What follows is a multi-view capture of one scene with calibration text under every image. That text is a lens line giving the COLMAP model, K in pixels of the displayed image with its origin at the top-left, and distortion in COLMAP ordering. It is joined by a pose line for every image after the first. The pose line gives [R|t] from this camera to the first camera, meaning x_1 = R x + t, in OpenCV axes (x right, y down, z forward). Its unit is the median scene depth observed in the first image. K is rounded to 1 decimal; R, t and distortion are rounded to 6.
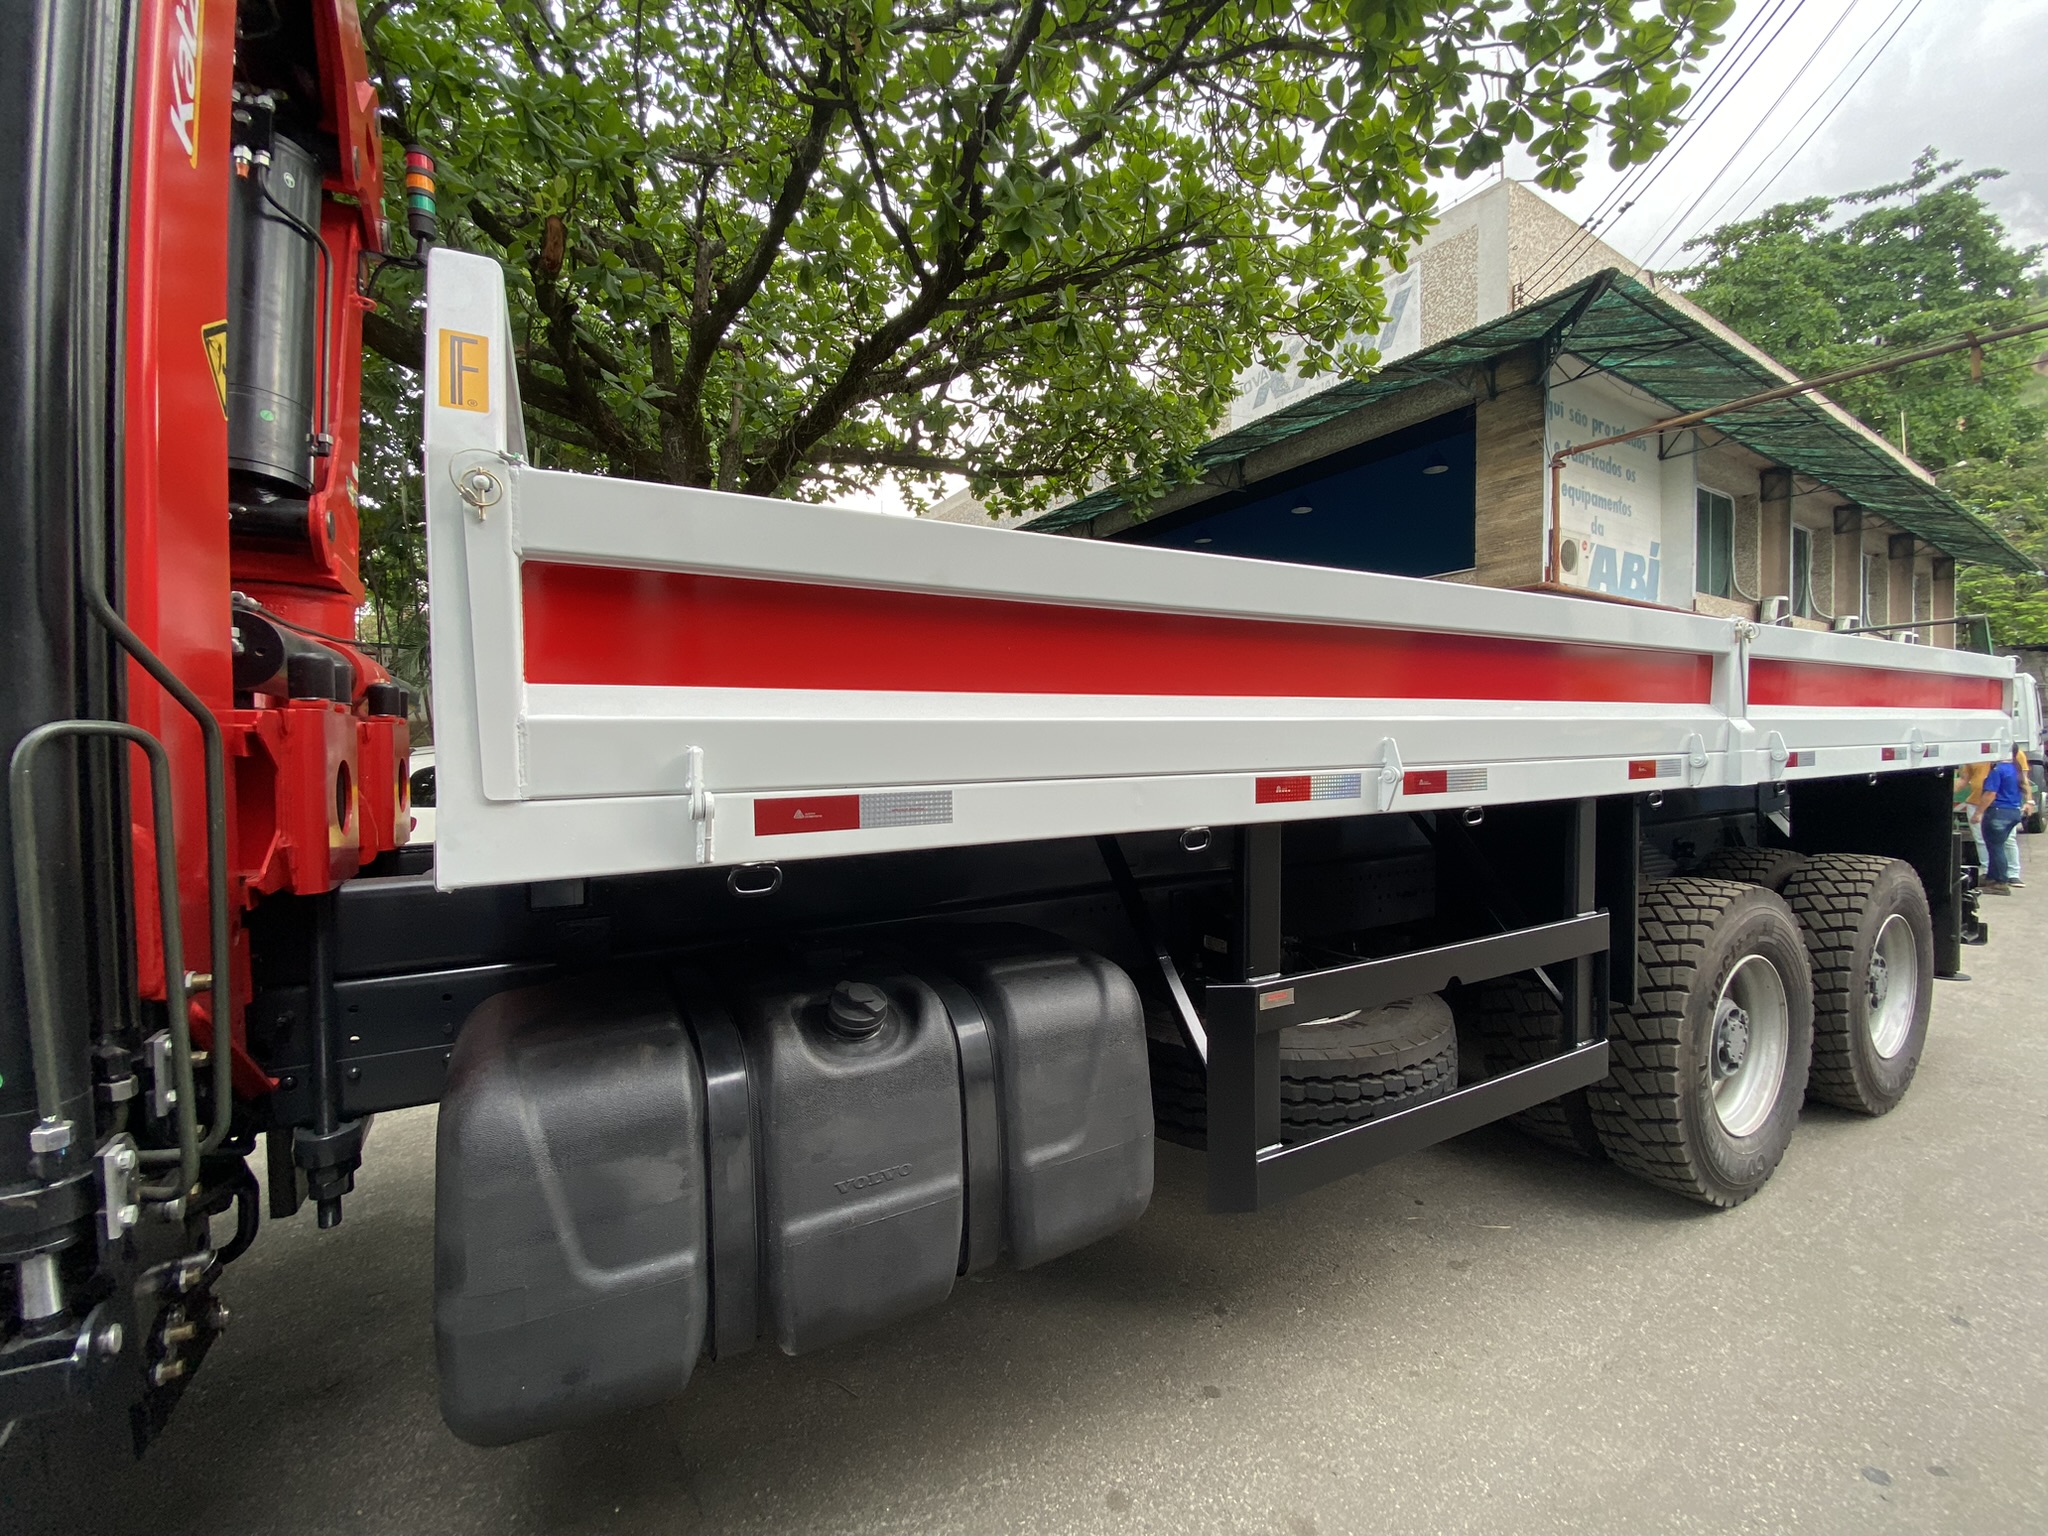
lens RADIAL K [[833.0, 0, 1016.6], [0, 833.0, 766.5], [0, 0, 1]] dist [0.012094, -0.017080]
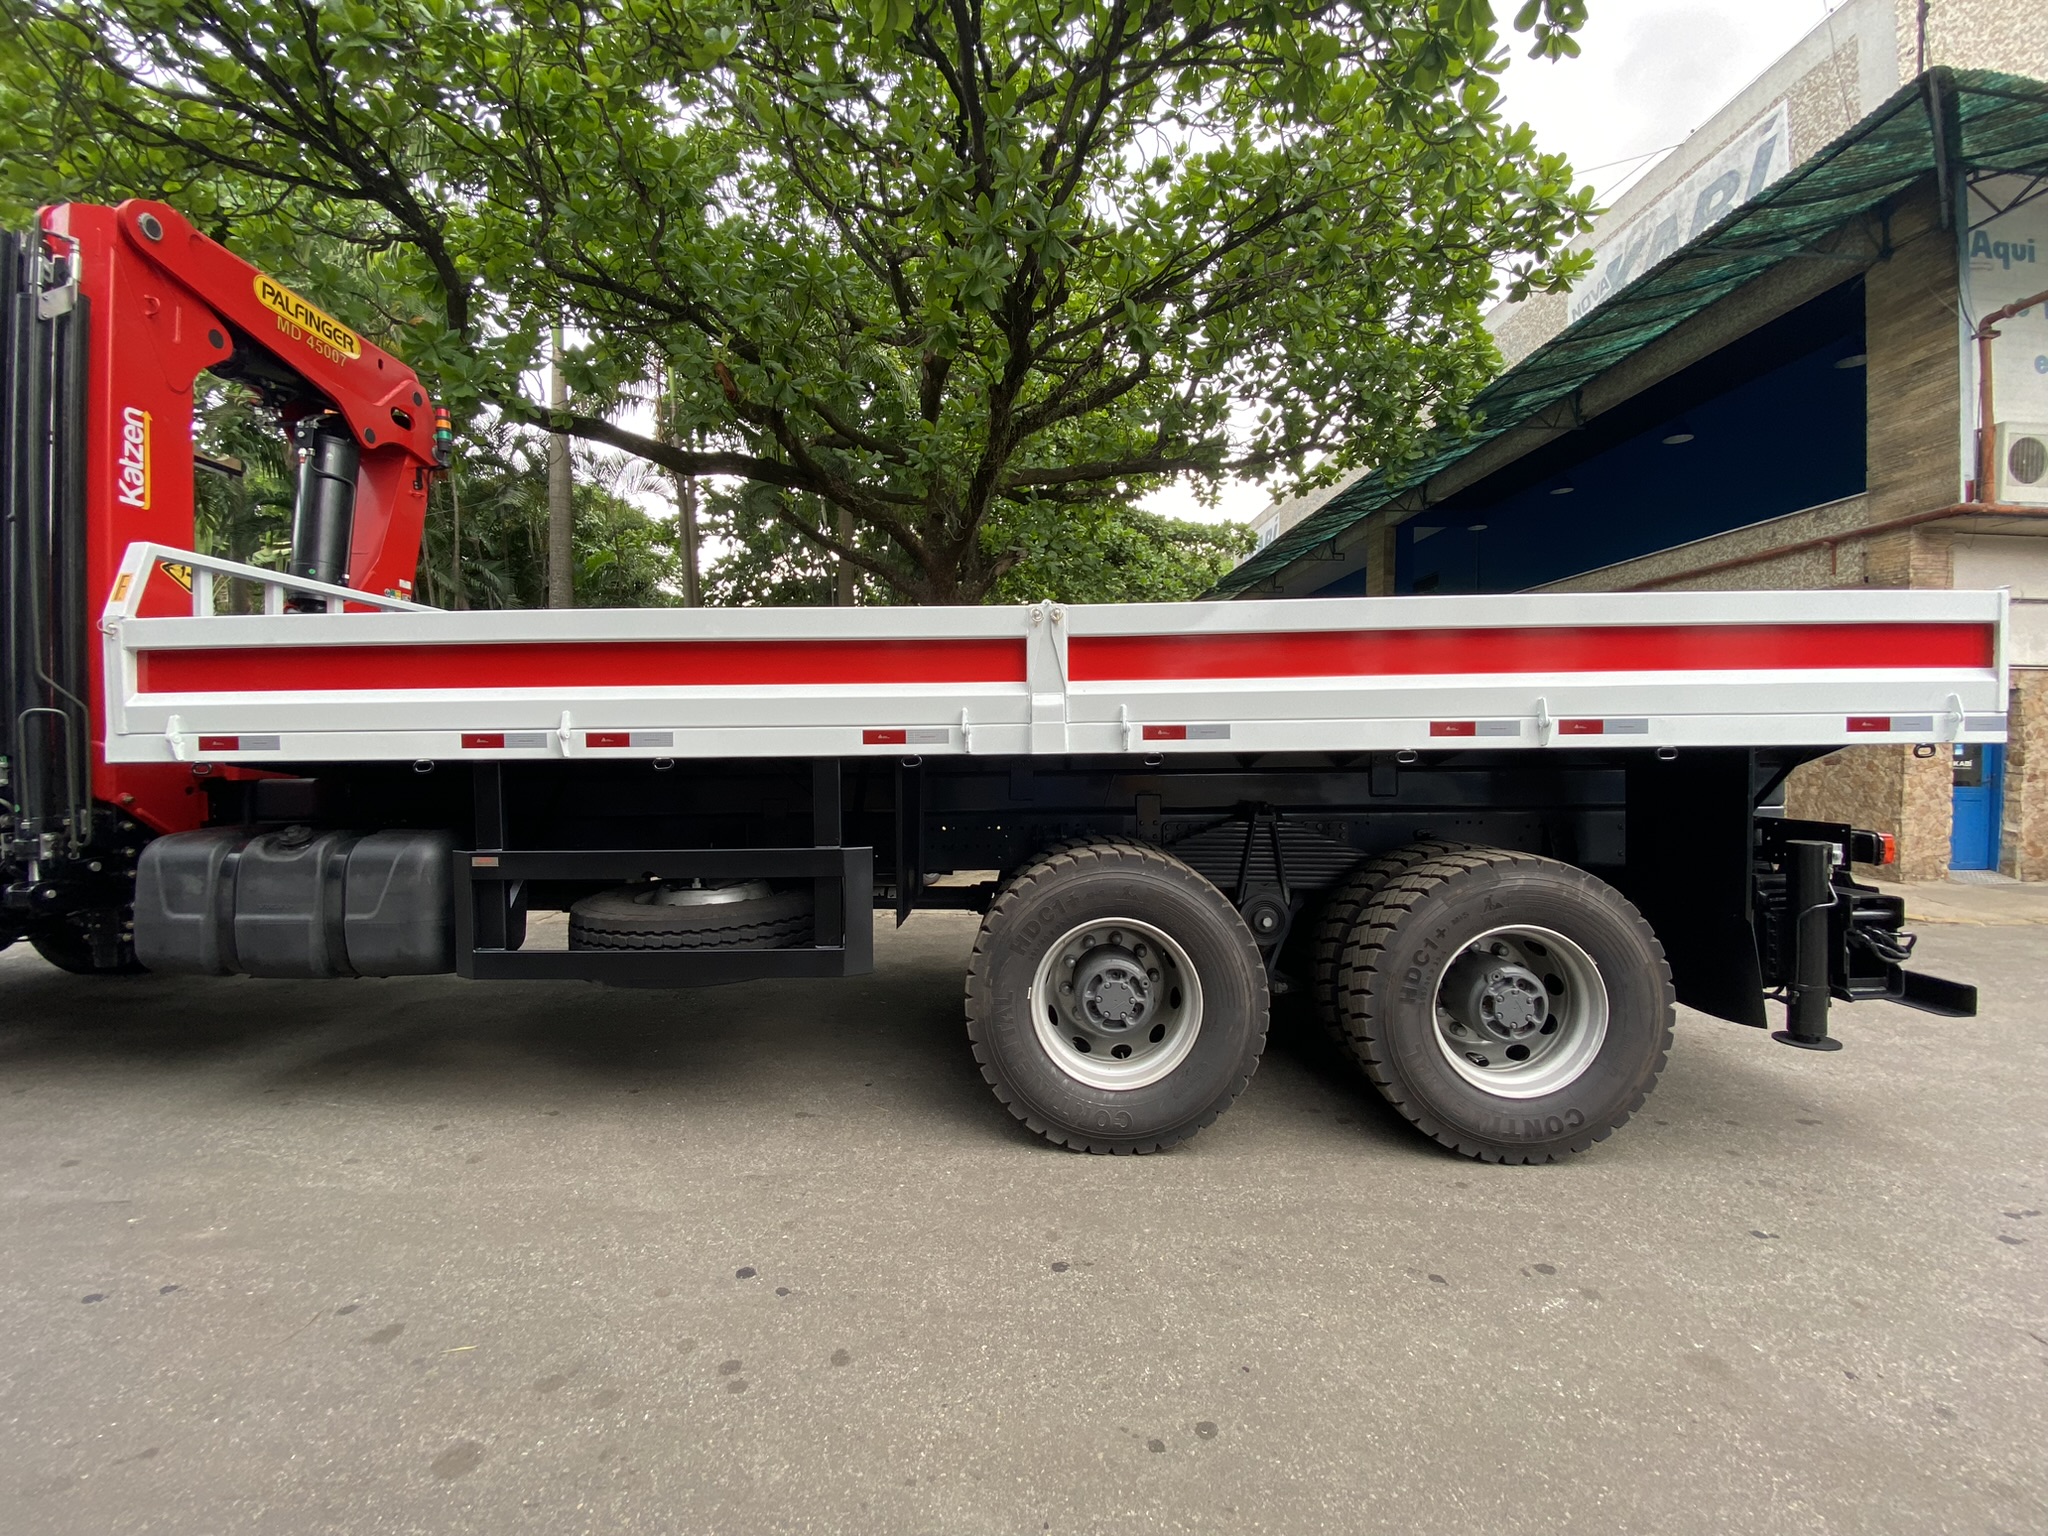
lens RADIAL K [[833.0, 0, 1016.6], [0, 833.0, 766.5], [0, 0, 1]] dist [0.012094, -0.017080]
pose [[0.863283, 0.020007, -0.504324, 0.296422], [-0.016774, 0.999799, 0.010950, 0.005780], [0.504442, -0.000993, 0.863445, 0.007055]]
